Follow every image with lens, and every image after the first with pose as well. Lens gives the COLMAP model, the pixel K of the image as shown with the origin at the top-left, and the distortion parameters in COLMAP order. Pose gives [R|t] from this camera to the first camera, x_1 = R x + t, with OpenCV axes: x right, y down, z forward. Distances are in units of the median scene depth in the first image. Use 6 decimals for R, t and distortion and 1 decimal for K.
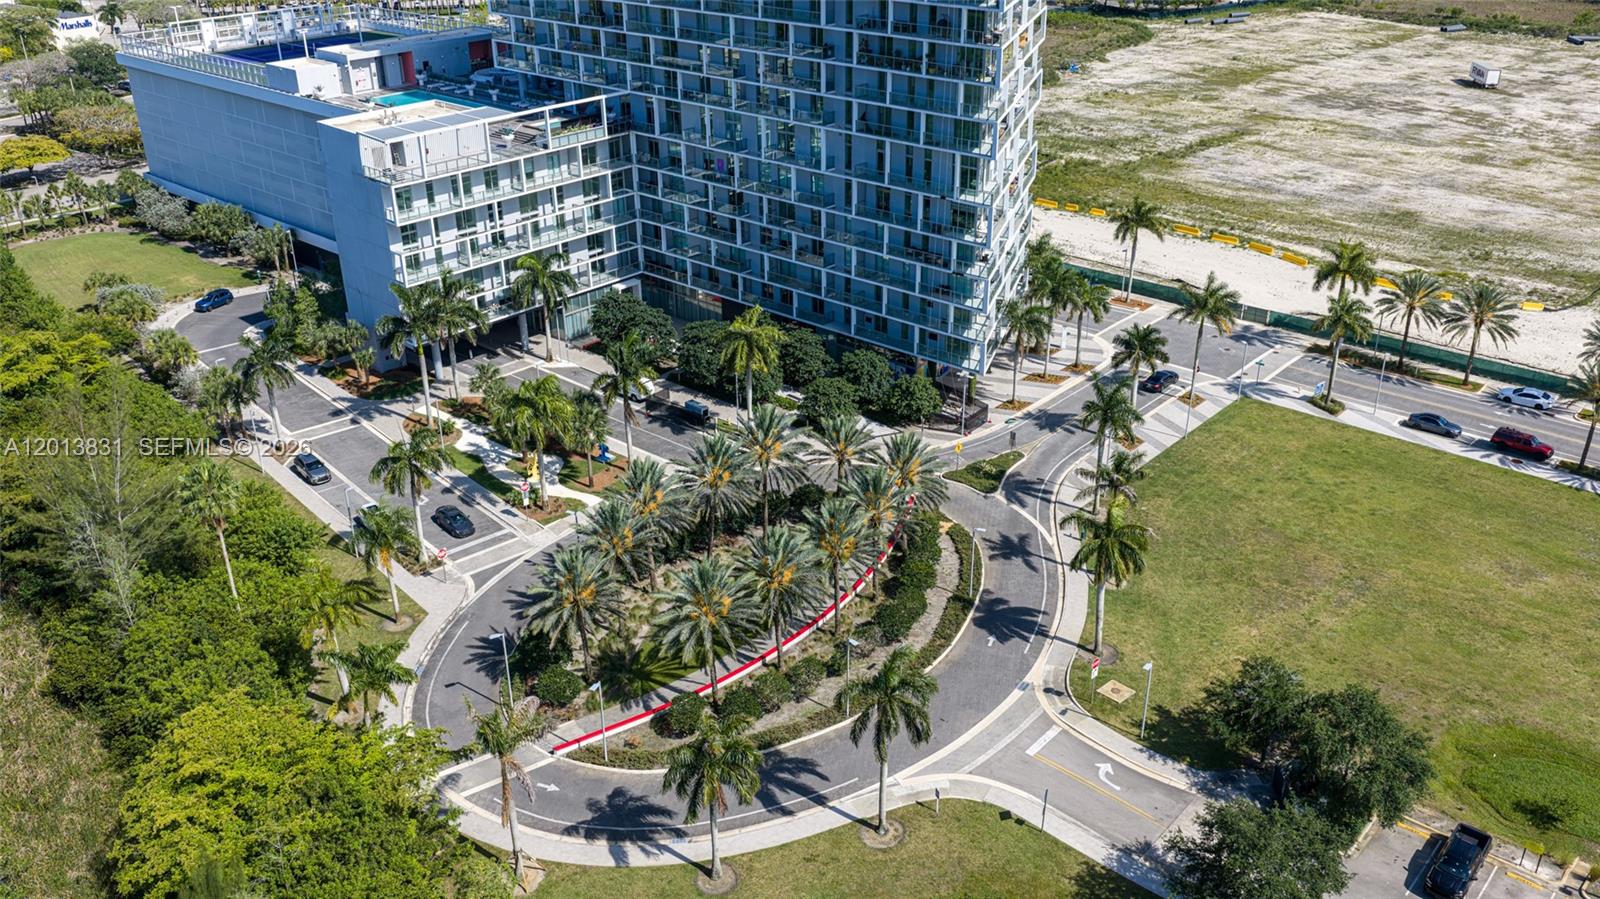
lens RADIAL K [[1322.9, 0, 799.5], [0, 1322.9, 451.6], [0, 0, 1]] dist [0.026959, -0.063572]
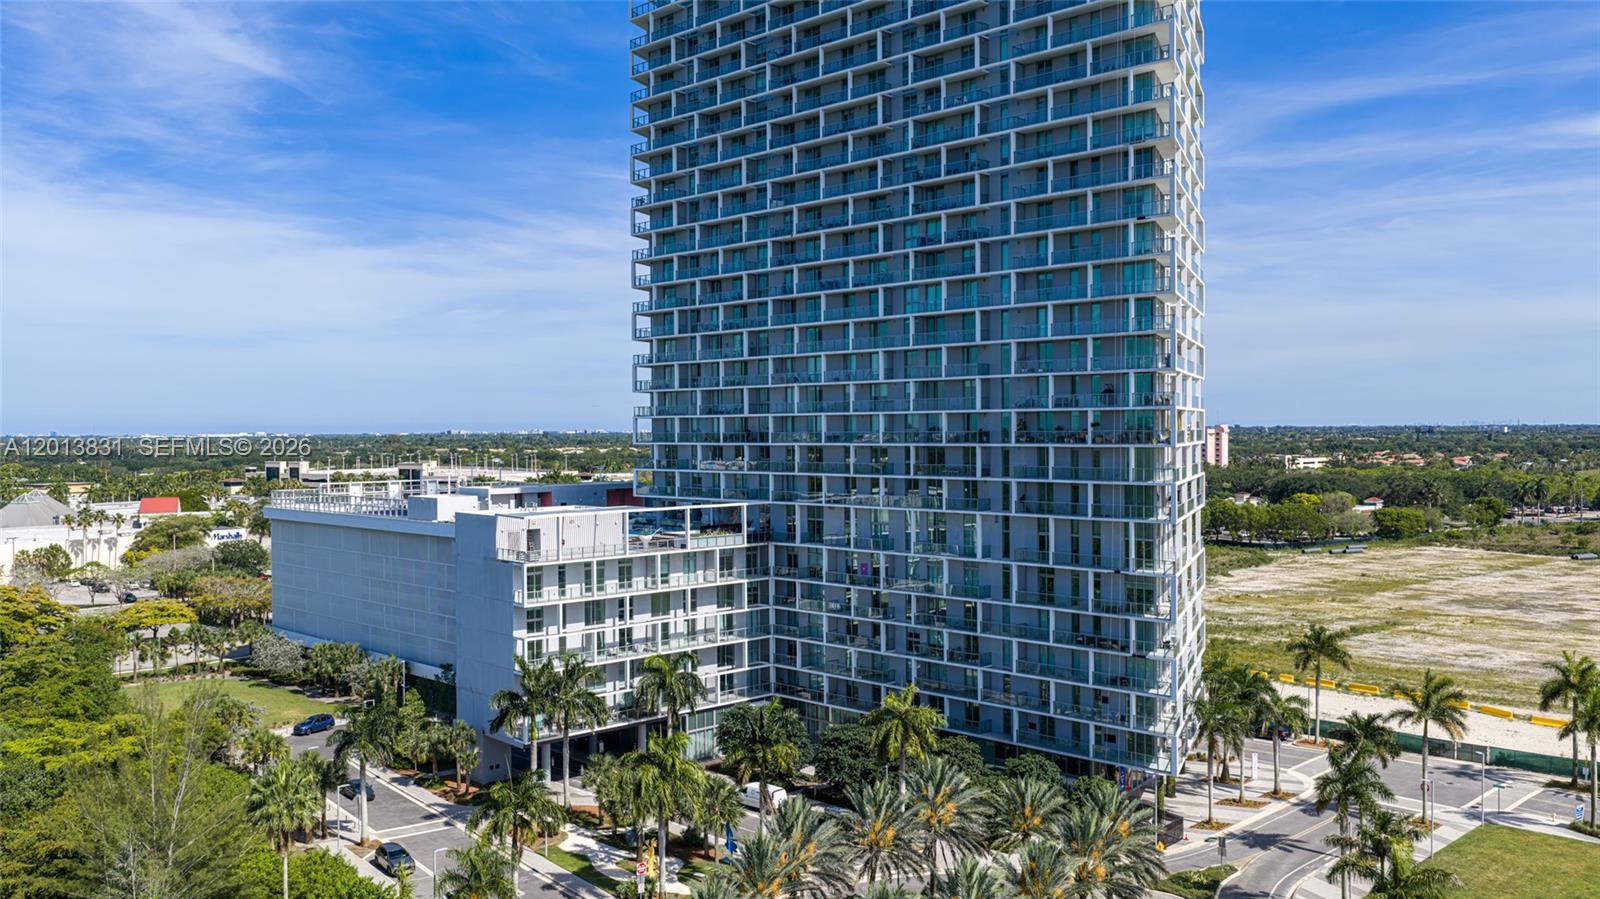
lens RADIAL K [[1322.9, 0, 799.9], [0, 1322.9, 447.7], [0, 0, 1]] dist [0.026959, -0.063572]
pose [[0.997378, 0.004514, -0.072225, -0.038867], [-0.034814, 0.904899, -0.424201, 0.110904], [0.063441, 0.425603, 0.902683, 0.110086]]
